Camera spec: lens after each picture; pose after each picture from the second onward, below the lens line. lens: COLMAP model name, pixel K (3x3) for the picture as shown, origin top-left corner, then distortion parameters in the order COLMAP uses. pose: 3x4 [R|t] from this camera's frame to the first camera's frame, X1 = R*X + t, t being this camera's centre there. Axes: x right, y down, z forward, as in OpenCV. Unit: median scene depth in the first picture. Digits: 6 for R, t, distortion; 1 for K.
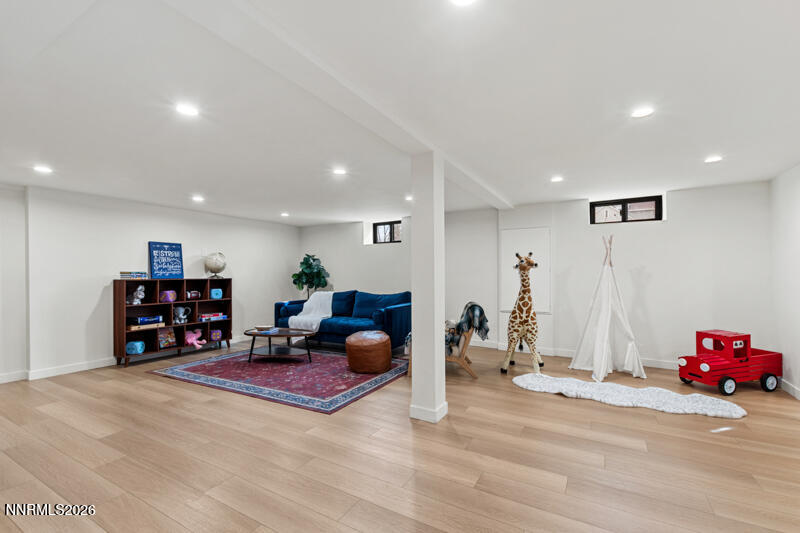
lens RADIAL K [[346.3, 0, 405.1], [0, 346.3, 271.7], [0, 0, 1]] dist [-0.001034, 0.000057]
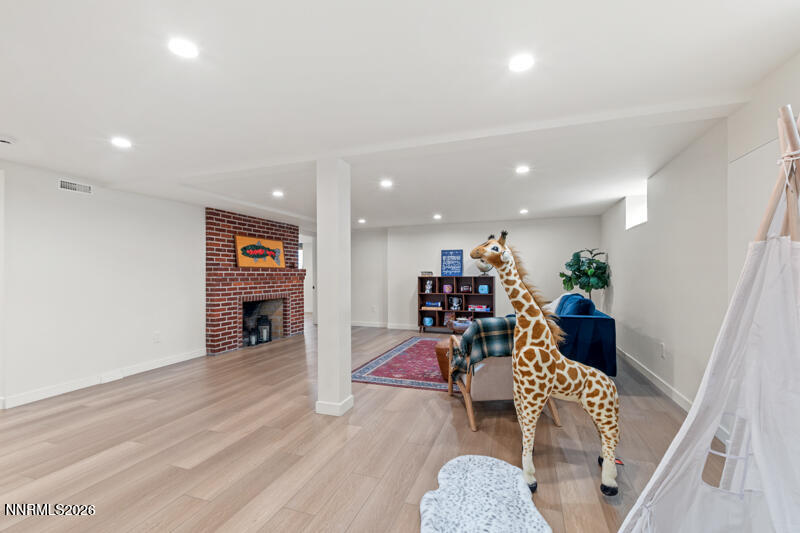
lens RADIAL K [[346.3, 0, 405.1], [0, 346.3, 271.7], [0, 0, 1]] dist [-0.001034, 0.000057]
pose [[0.186186, -0.004028, -0.982506, 0.666912], [0.013377, 0.999909, -0.001564, 0.002163], [0.982423, -0.012852, 0.186223, 0.598764]]
